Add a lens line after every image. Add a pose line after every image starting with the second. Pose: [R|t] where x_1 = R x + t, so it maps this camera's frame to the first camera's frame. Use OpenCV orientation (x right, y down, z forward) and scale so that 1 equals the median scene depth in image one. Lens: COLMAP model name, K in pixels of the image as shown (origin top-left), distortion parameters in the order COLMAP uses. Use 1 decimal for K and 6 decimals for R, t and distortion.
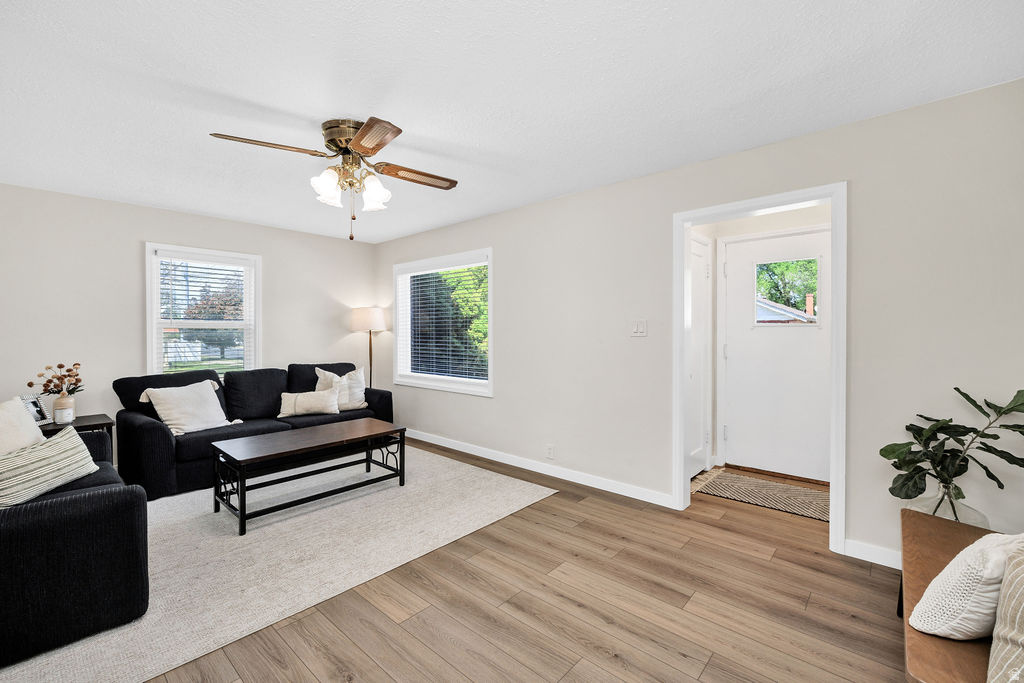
lens RADIAL K [[435.2, 0, 522.4], [0, 435.2, 336.3], [0, 0, 1]] dist [-0.000636, -0.000350]
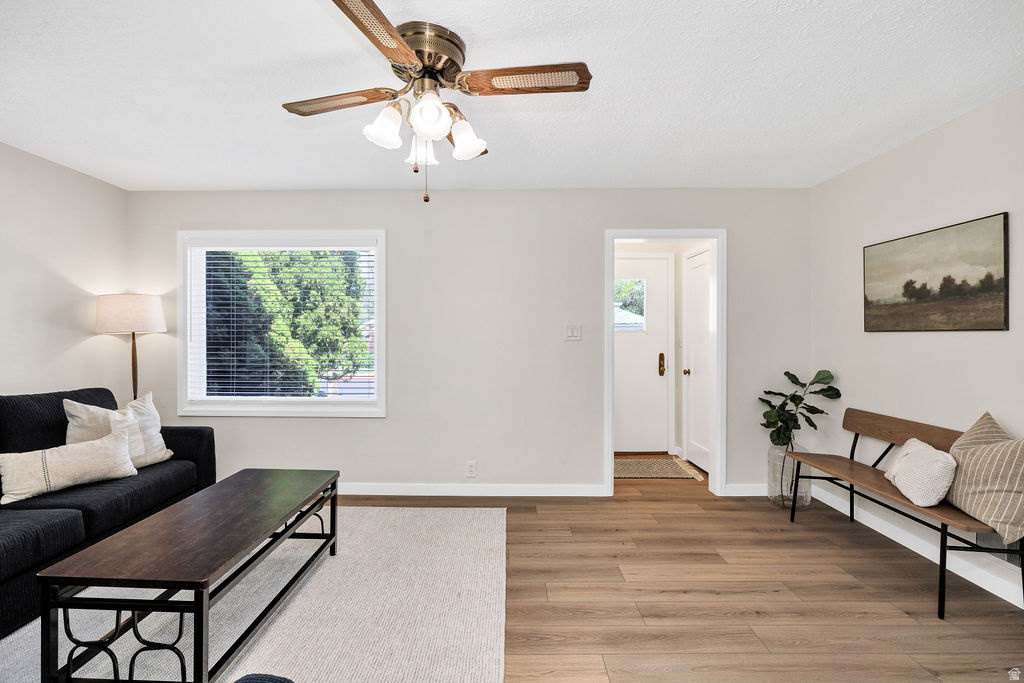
lens RADIAL K [[460.9, 0, 506.8], [0, 460.9, 337.7], [0, 0, 1]] dist [-0.018720, 0.001518]
pose [[0.751433, -0.000419, 0.659809, -0.516212], [0.003505, 0.999988, -0.003357, -0.002899], [-0.659800, 0.004835, 0.751426, 0.242217]]
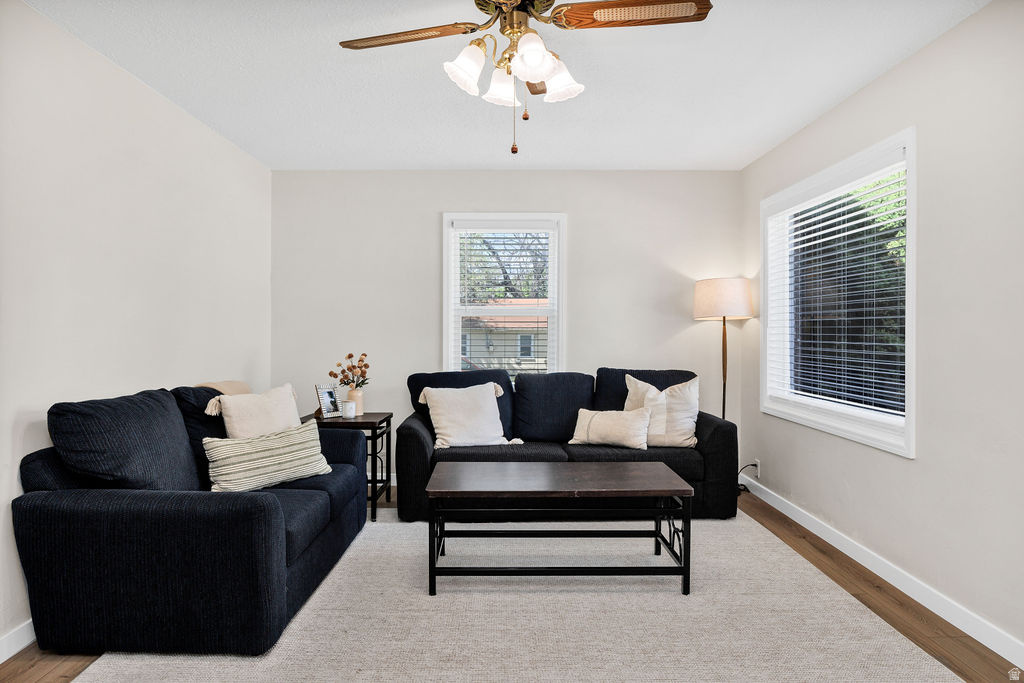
lens RADIAL K [[670.1, 0, 517.8], [0, 670.1, 335.0], [0, 0, 1]] dist [-0.008807, 0.001725]
pose [[0.661543, 0.005038, -0.749891, 0.199381], [-0.008693, 0.999962, -0.000951, 0.018517], [0.749857, 0.007148, 0.661561, 0.264652]]
